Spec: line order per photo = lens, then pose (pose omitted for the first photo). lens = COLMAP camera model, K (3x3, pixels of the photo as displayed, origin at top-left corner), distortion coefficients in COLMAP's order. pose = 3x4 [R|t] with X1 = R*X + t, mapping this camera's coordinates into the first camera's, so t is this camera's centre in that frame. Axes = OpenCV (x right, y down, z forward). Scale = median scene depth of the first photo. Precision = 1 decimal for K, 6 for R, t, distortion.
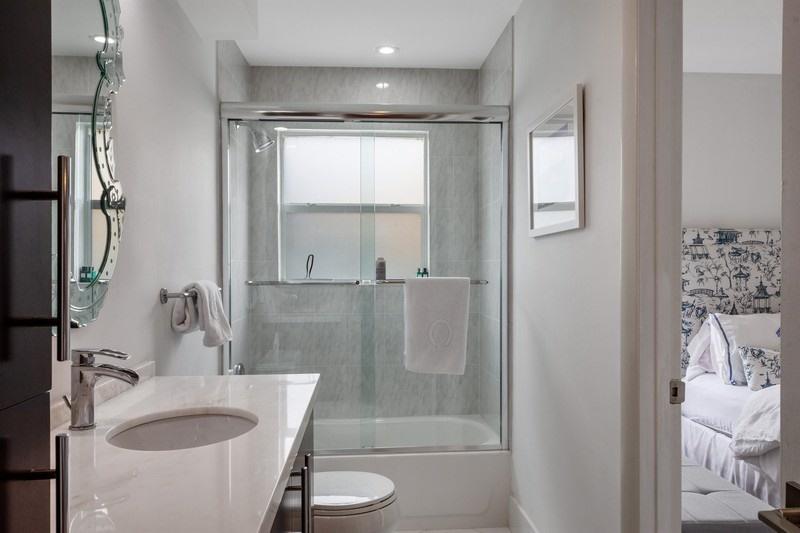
lens RADIAL K [[616.4, 0, 400.3], [0, 616.4, 268.1], [0, 0, 1]] dist [0.017801, 0.015949]
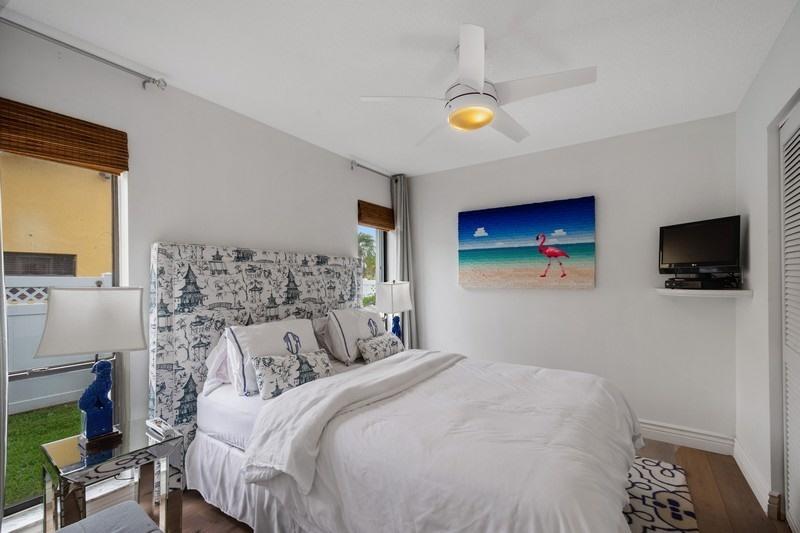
lens RADIAL K [[356.6, 0, 410.9], [0, 356.6, 281.7], [0, 0, 1]] dist [-0.003616, -0.000145]
pose [[0.626465, -0.005506, 0.779430, 0.215317], [0.006056, 0.999979, 0.002197, -0.001767], [-0.779426, 0.003344, 0.626485, 0.362801]]
